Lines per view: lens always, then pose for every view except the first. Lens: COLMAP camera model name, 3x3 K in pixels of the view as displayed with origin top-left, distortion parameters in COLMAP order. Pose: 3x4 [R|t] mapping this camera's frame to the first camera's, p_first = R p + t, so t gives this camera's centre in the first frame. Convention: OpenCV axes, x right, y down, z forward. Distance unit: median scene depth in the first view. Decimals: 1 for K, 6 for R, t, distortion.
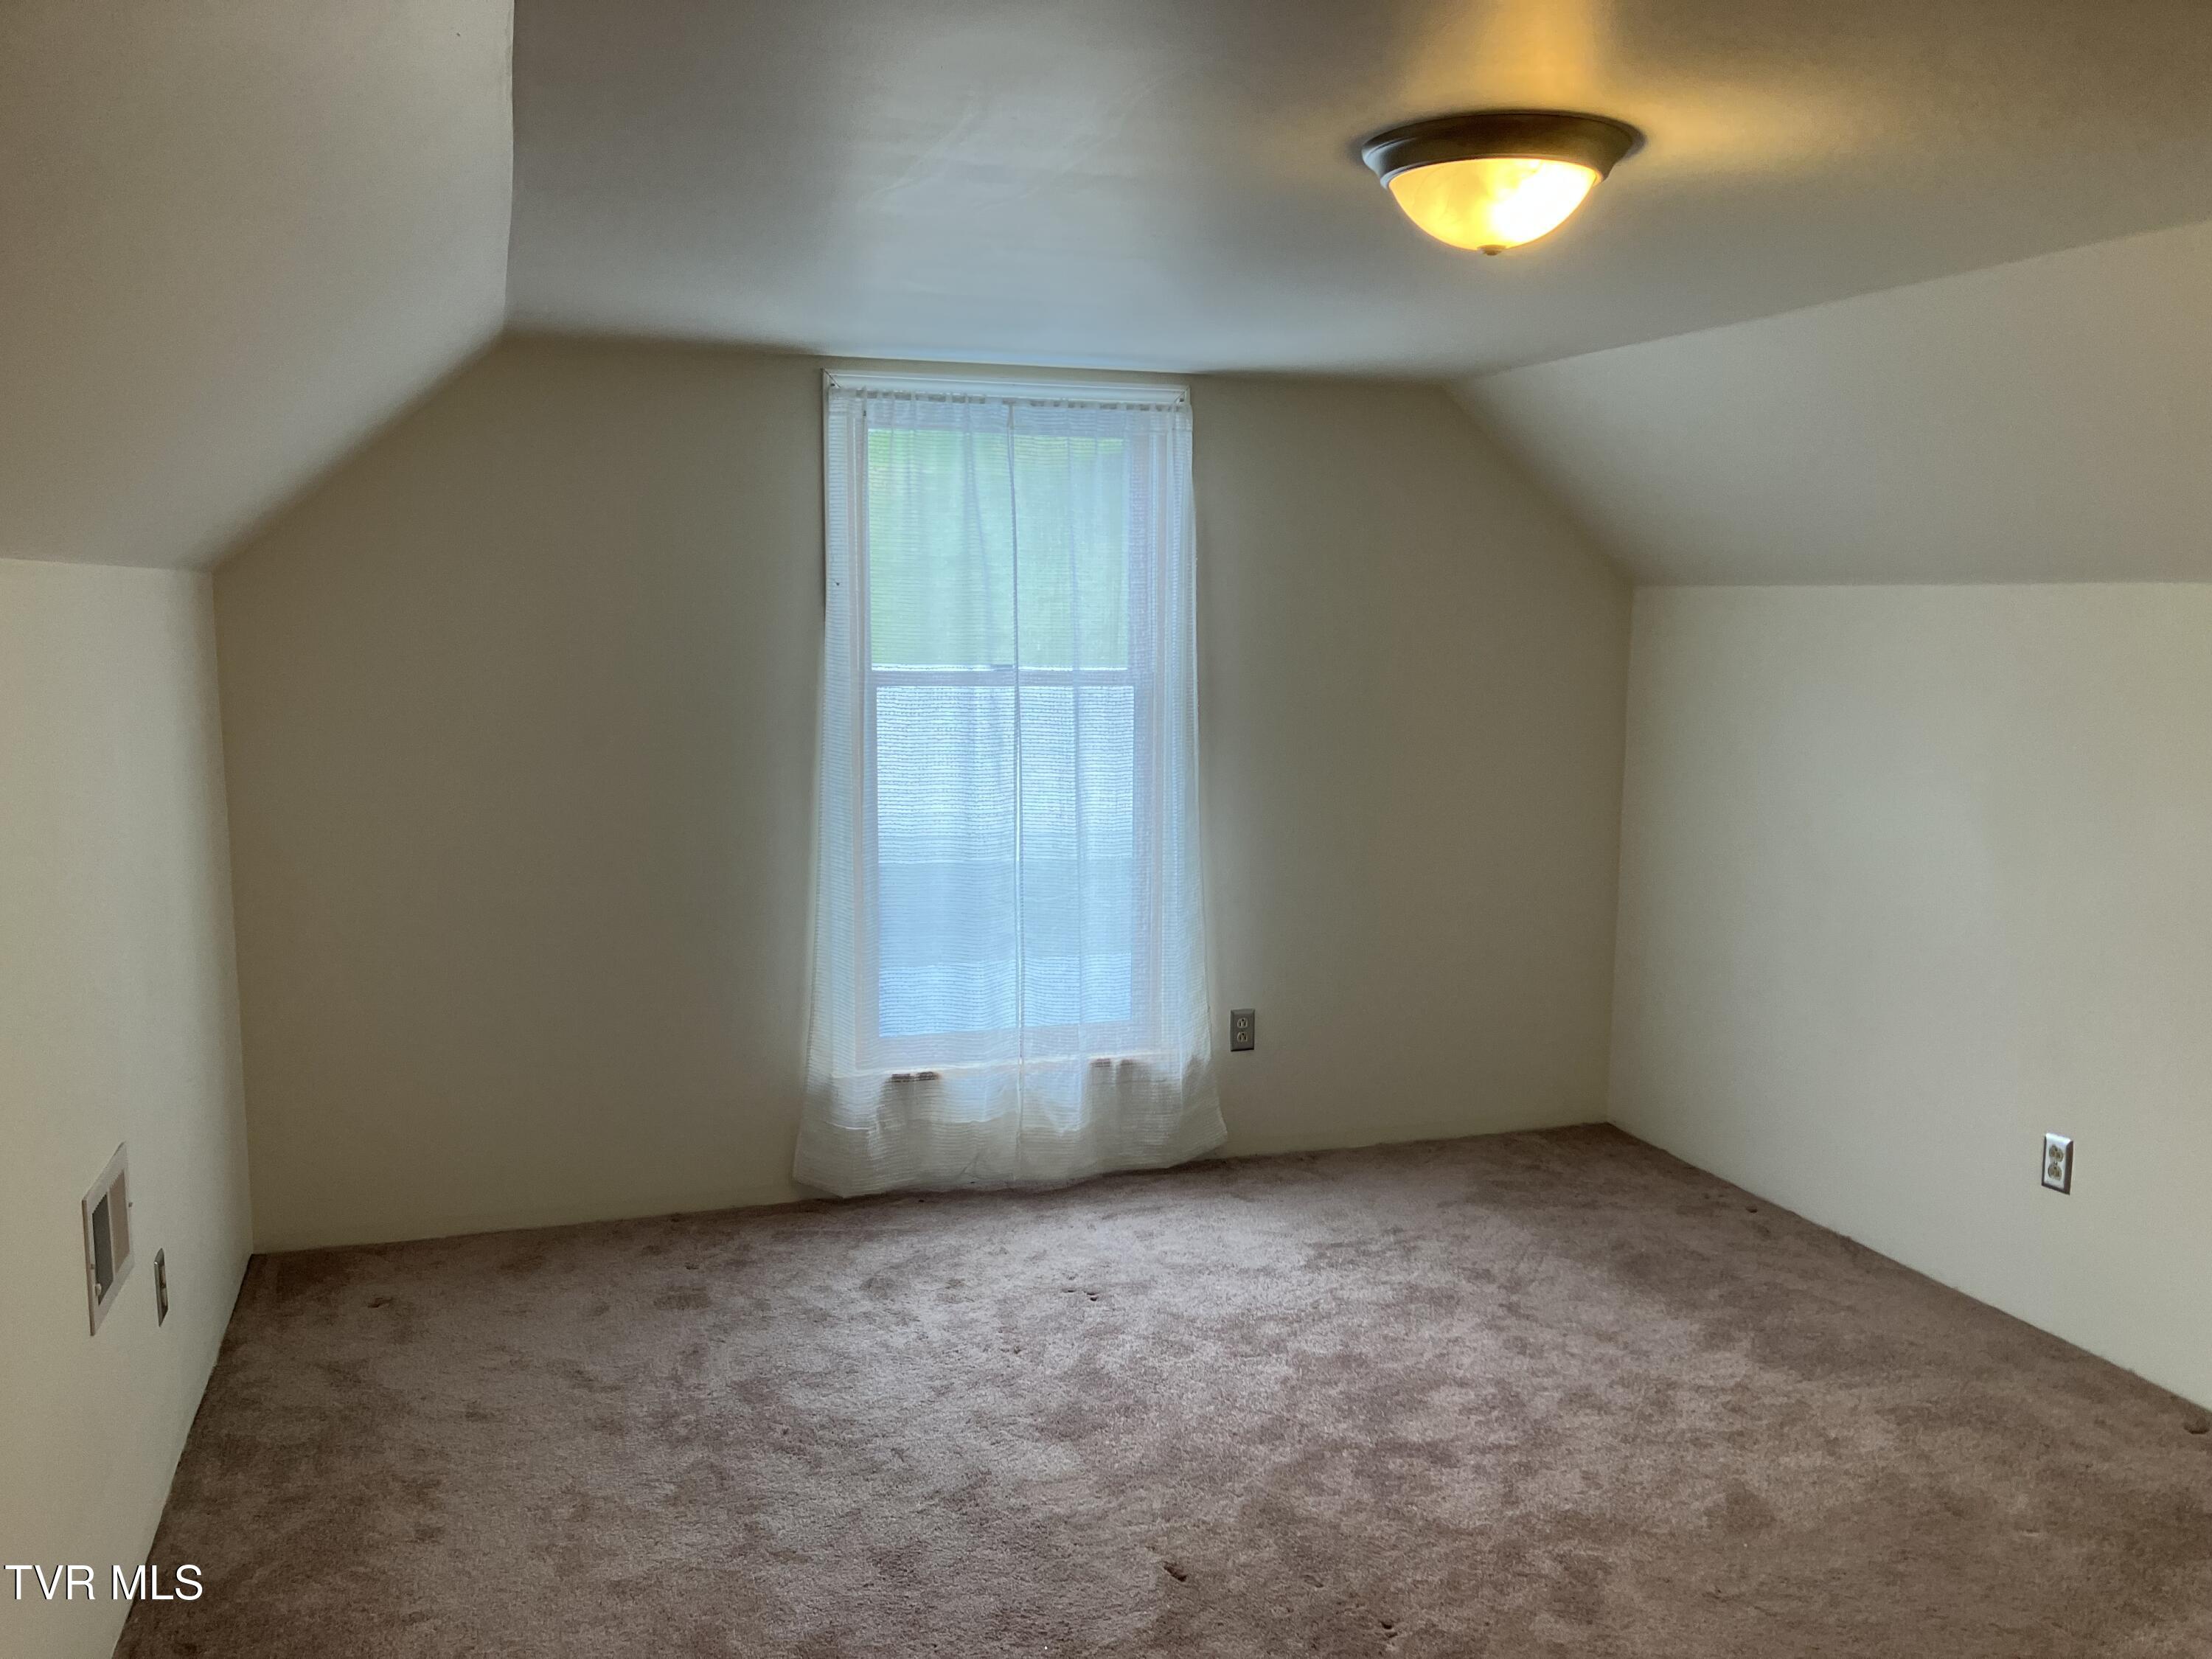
lens RADIAL K [[1822.7, 0, 1066.0], [0, 1822.7, 777.4], [0, 0, 1]] dist [-0.031811, -0.007234]
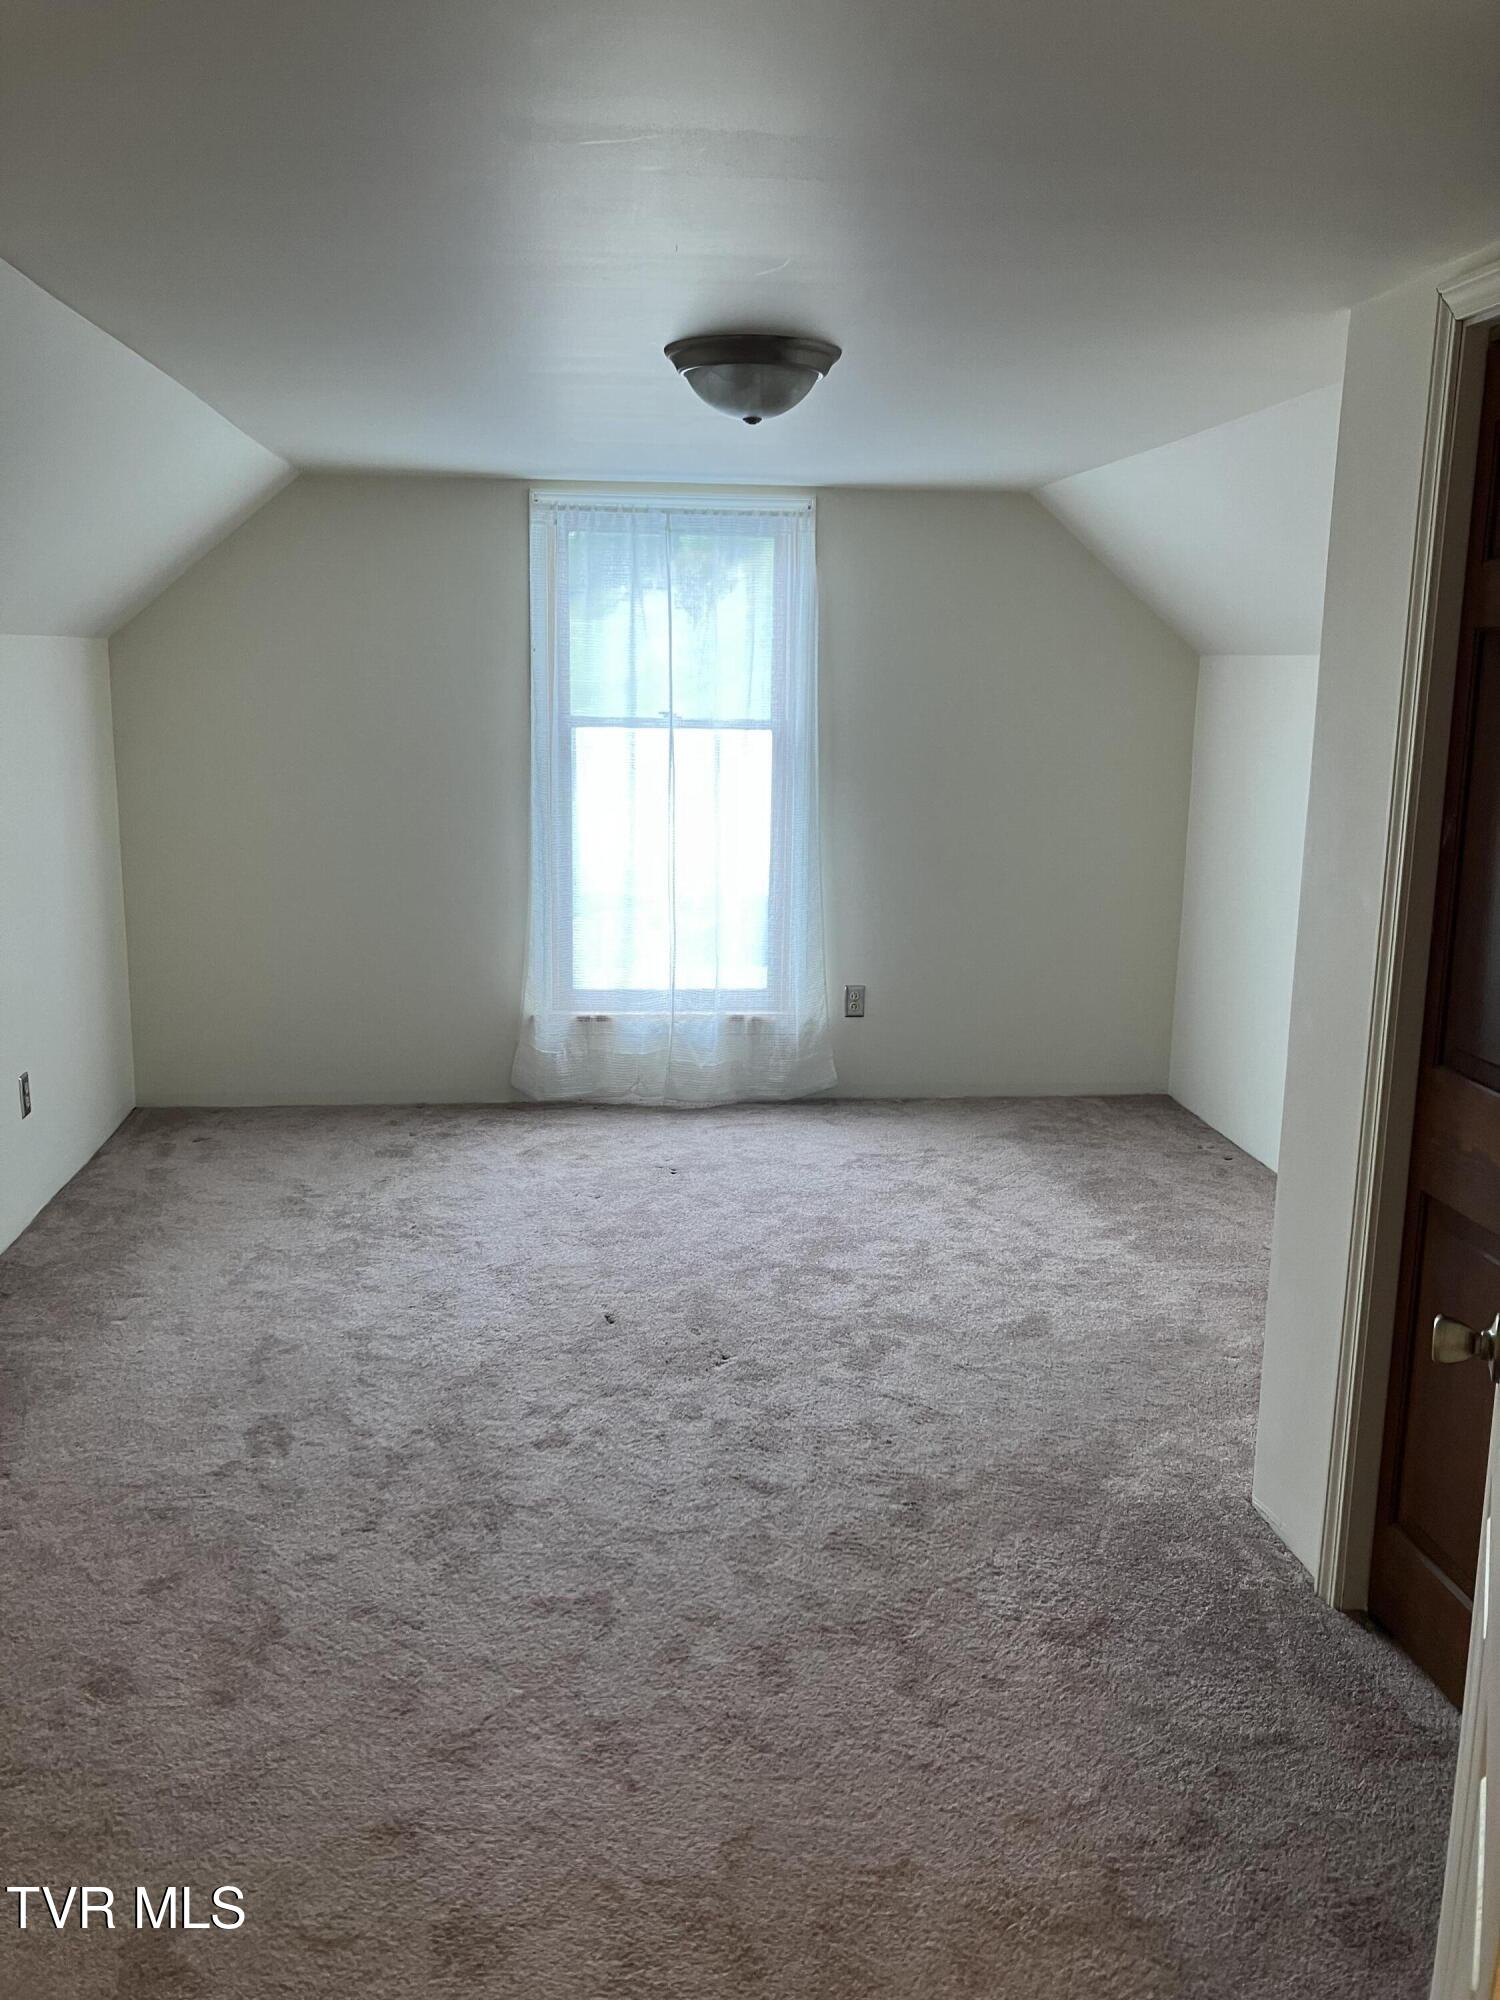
lens RADIAL K [[1648.0, 0, 747.7], [0, 1648.0, 1000.7], [0, 0, 1]] dist [-0.031811, -0.007234]
pose [[0.974708, 0.048756, -0.218101, 0.333427], [-0.029529, 0.995453, 0.090566, 0.041183], [0.221524, -0.081835, 0.971715, -0.190757]]
